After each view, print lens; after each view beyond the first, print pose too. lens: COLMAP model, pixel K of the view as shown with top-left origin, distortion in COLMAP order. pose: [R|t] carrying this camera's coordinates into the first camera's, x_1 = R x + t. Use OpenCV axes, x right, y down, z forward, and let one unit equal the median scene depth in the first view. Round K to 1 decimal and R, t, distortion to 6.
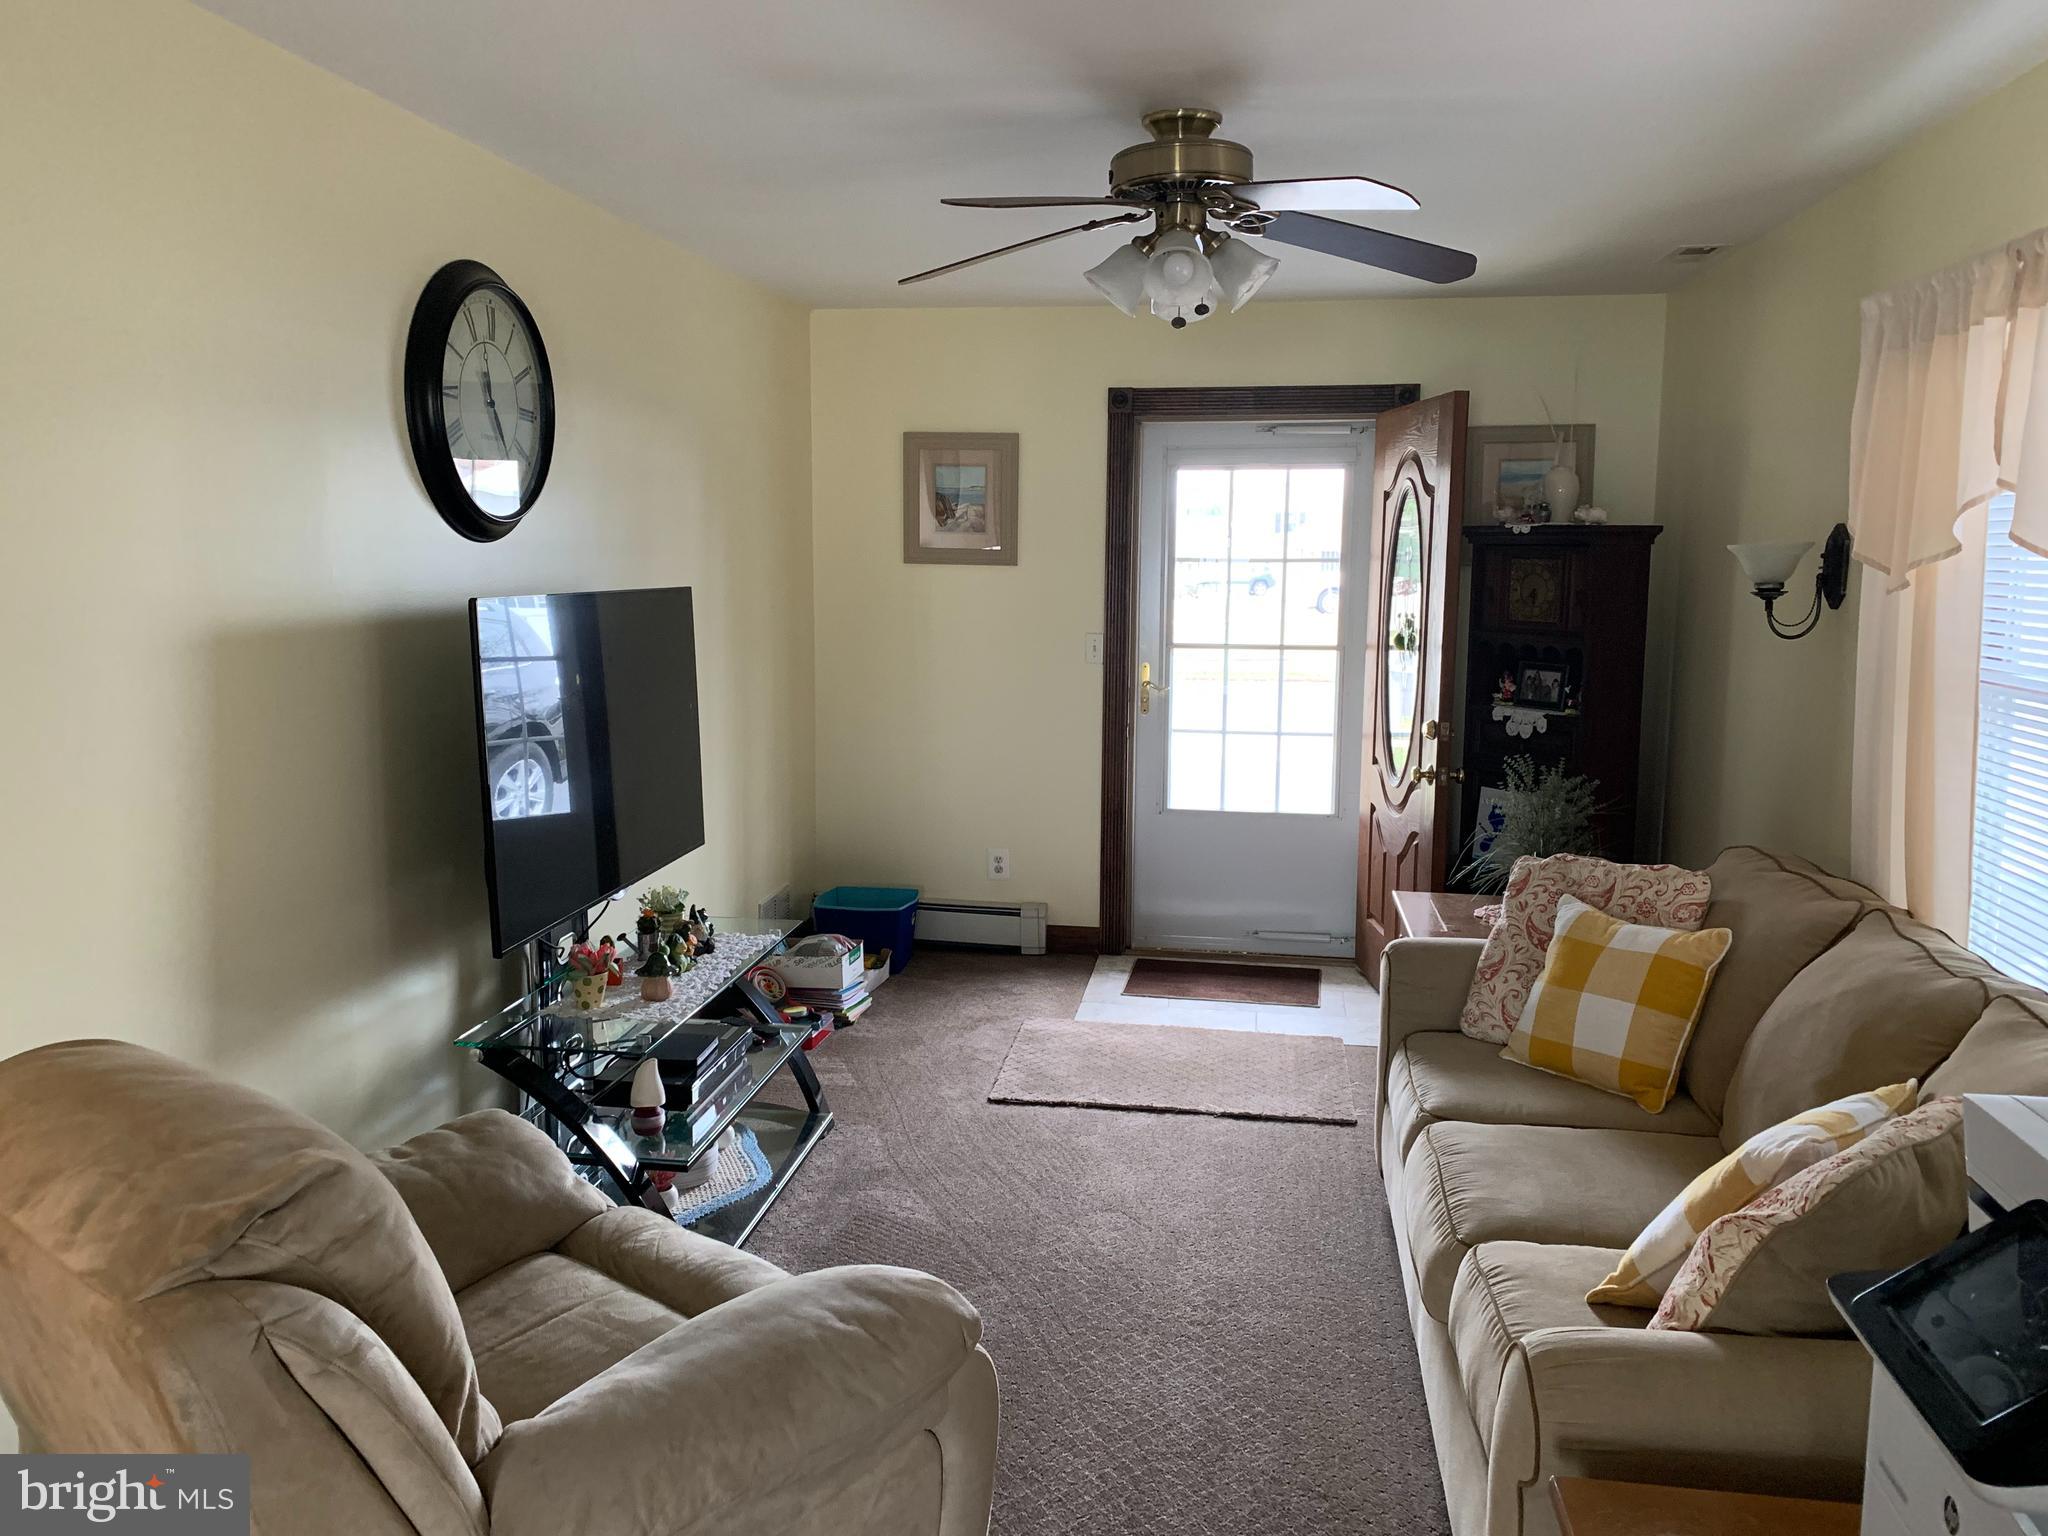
lens RADIAL K [[1561.2, 0, 1037.3], [0, 1561.2, 763.4], [0, 0, 1]] dist [0.034691, -0.045532]
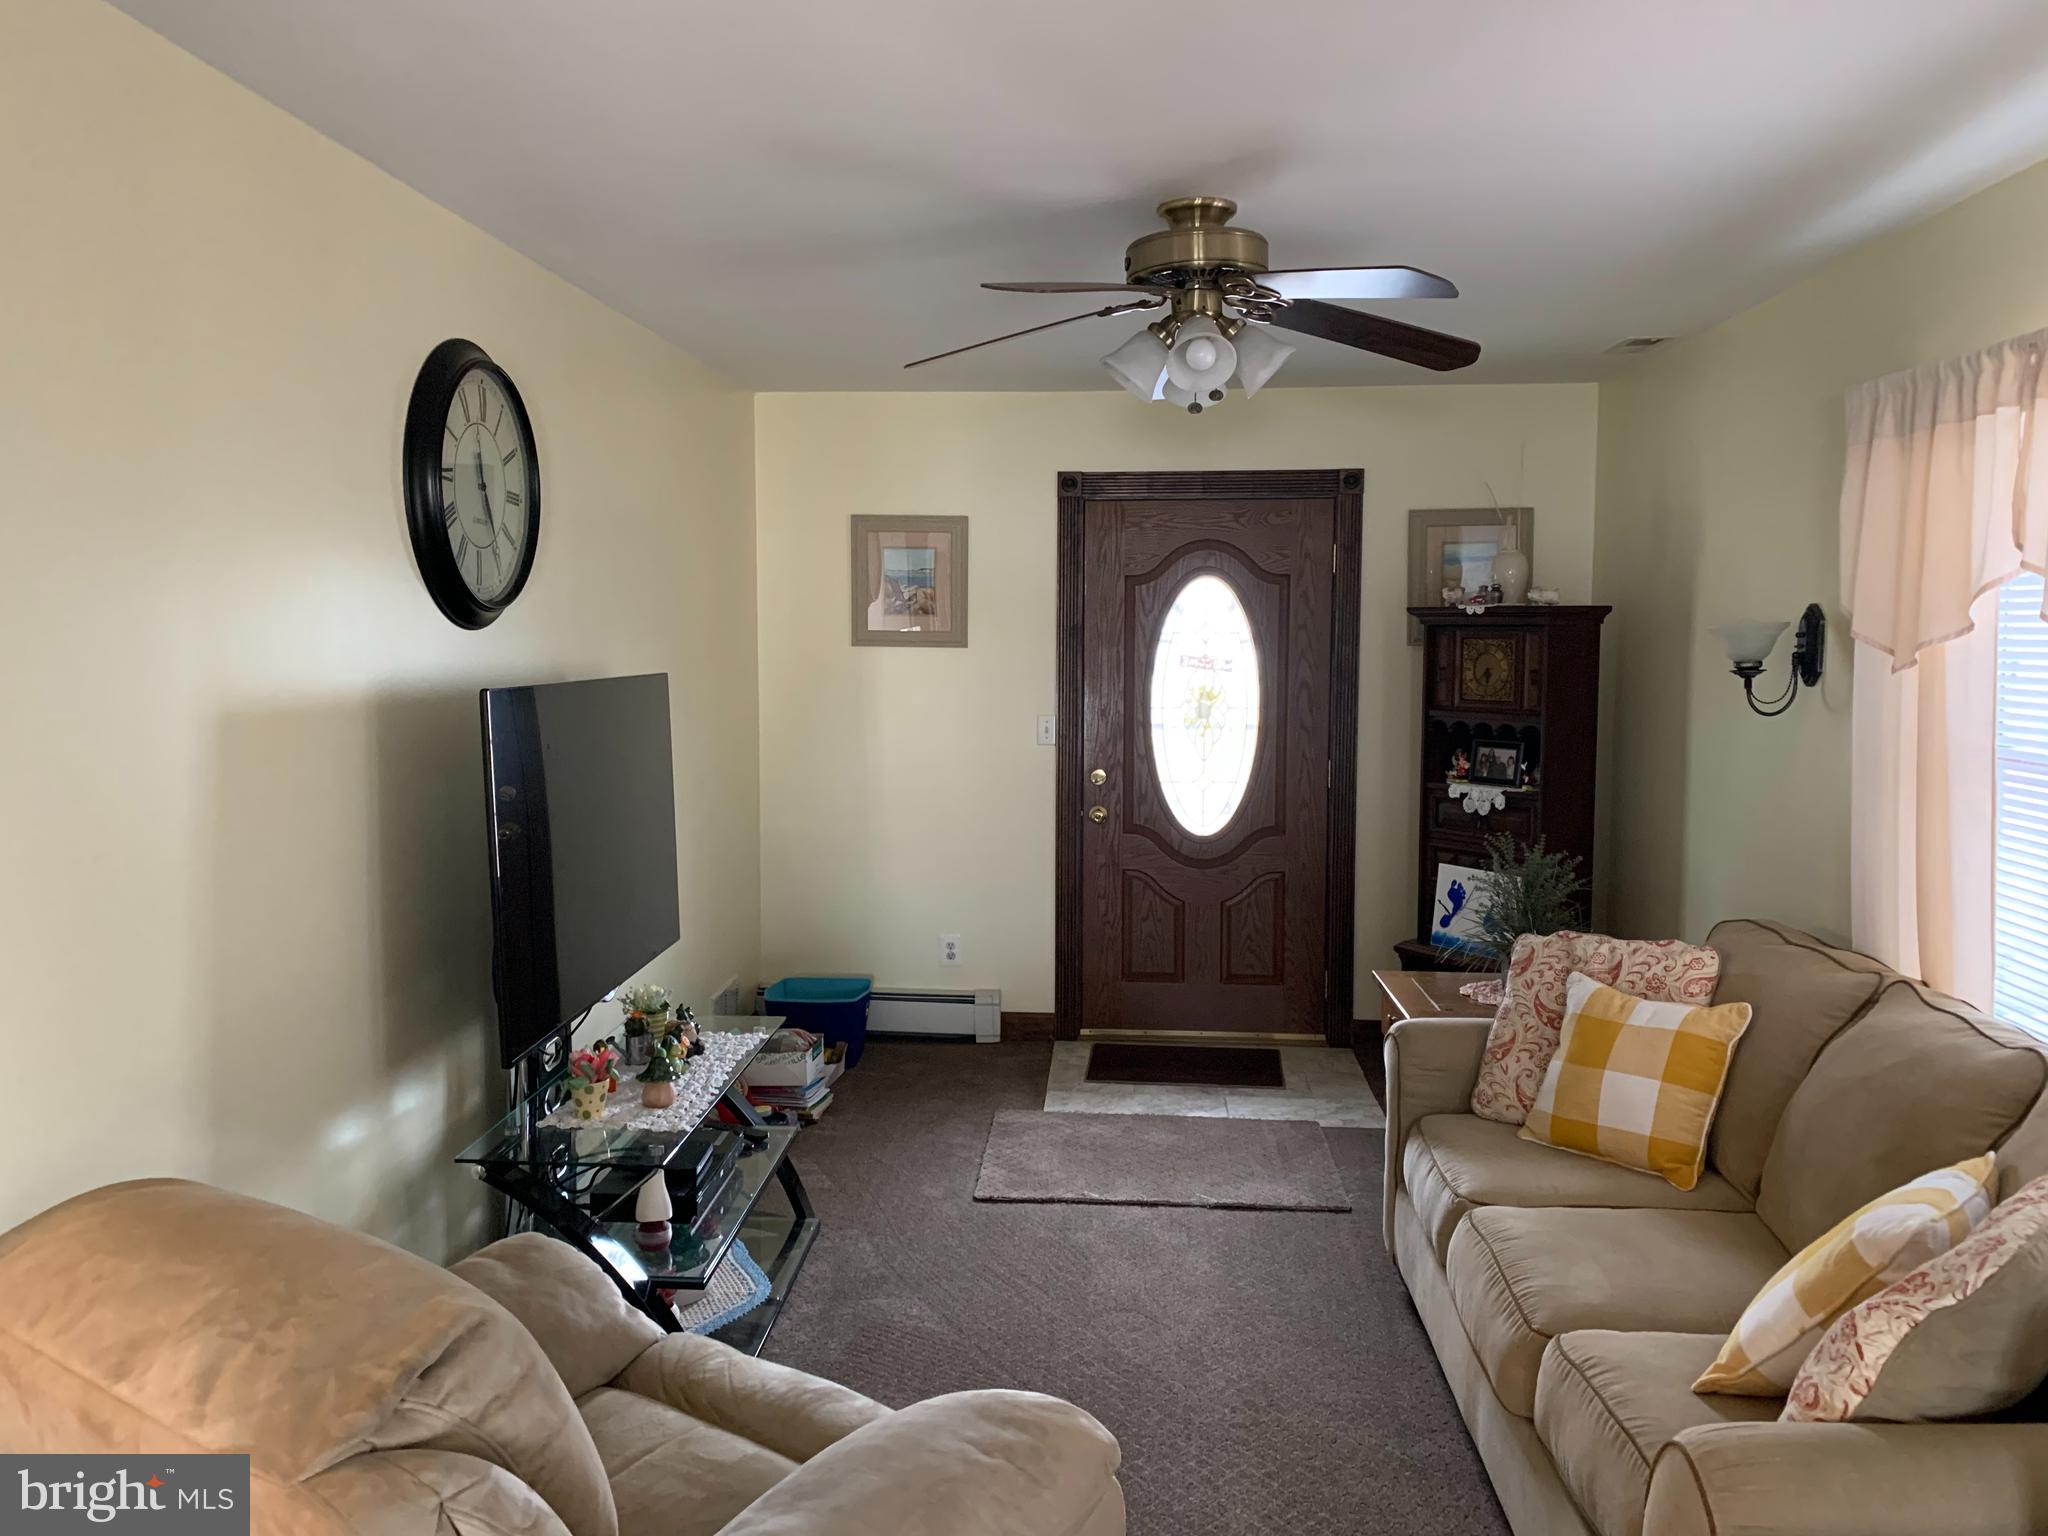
lens RADIAL K [[1561.2, 0, 1028.6], [0, 1561.2, 771.3], [0, 0, 1]] dist [0.034691, -0.045532]
pose [[0.996505, -0.013778, 0.082390, -0.099792], [0.017518, 0.998840, -0.044846, -0.006511], [-0.081676, 0.046132, 0.995591, 0.023925]]
